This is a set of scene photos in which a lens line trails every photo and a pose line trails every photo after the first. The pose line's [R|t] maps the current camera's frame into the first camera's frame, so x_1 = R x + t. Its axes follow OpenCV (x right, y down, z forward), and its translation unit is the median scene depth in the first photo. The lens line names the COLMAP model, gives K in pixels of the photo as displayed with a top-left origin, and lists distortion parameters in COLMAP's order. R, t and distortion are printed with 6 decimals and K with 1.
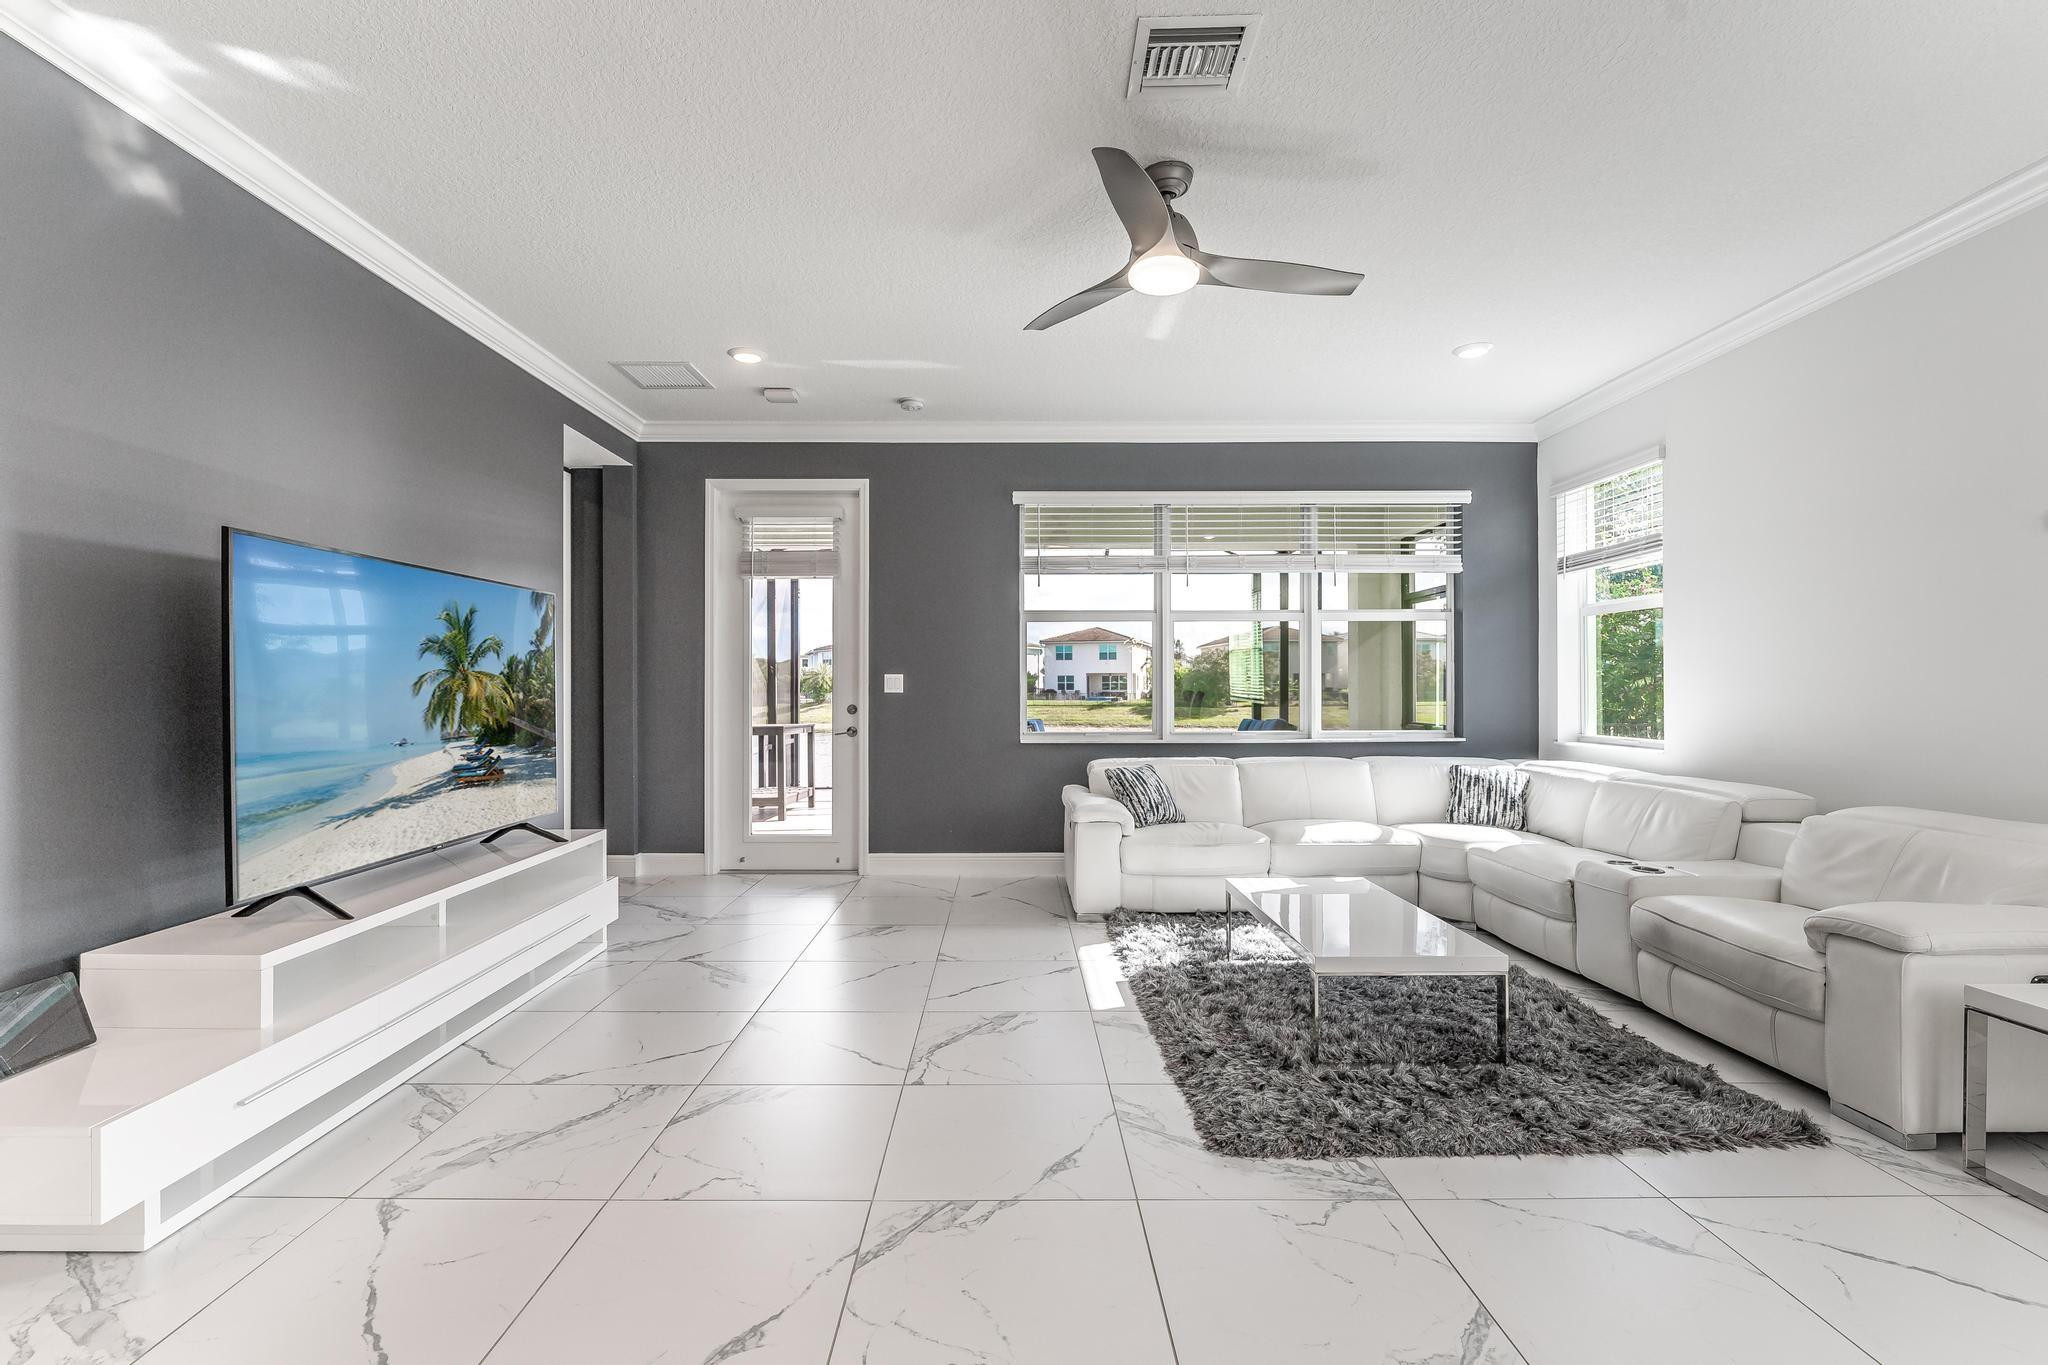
lens RADIAL K [[905.1, 0, 1008.6], [0, 905.1, 684.1], [0, 0, 1]] dist [-0.004879, -0.000092]
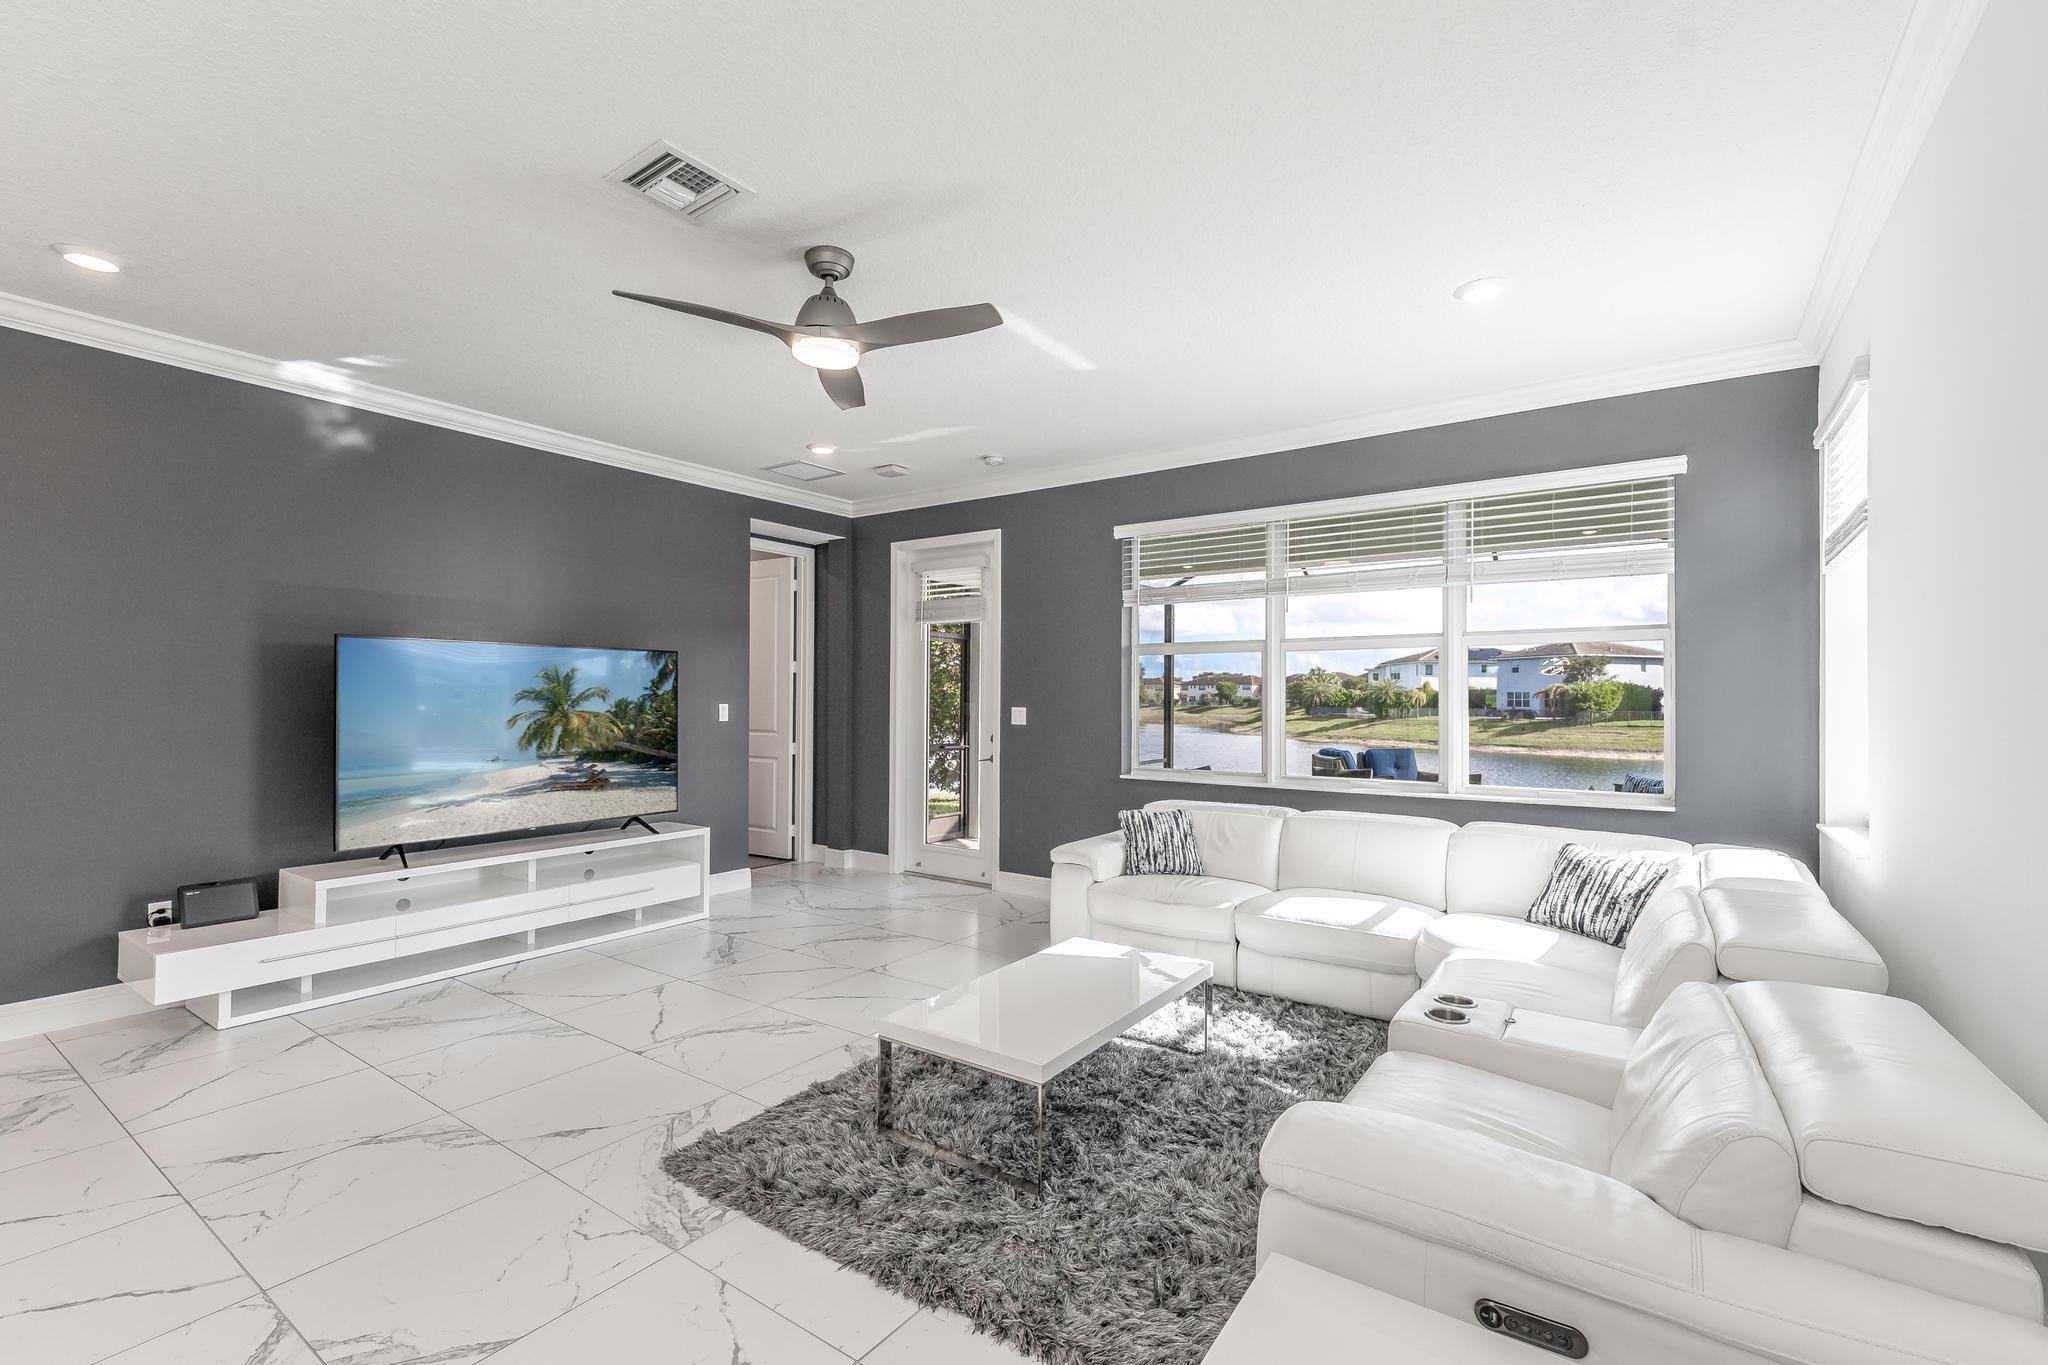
lens RADIAL K [[887.7, 0, 1025.9], [0, 887.7, 692.4], [0, 0, 1]] dist [0.010869, -0.000104]
pose [[0.819487, 0.001698, -0.573096, 0.747541], [-0.004974, 0.999979, -0.004150, -0.037557], [0.573077, 0.006252, 0.819478, 0.213201]]
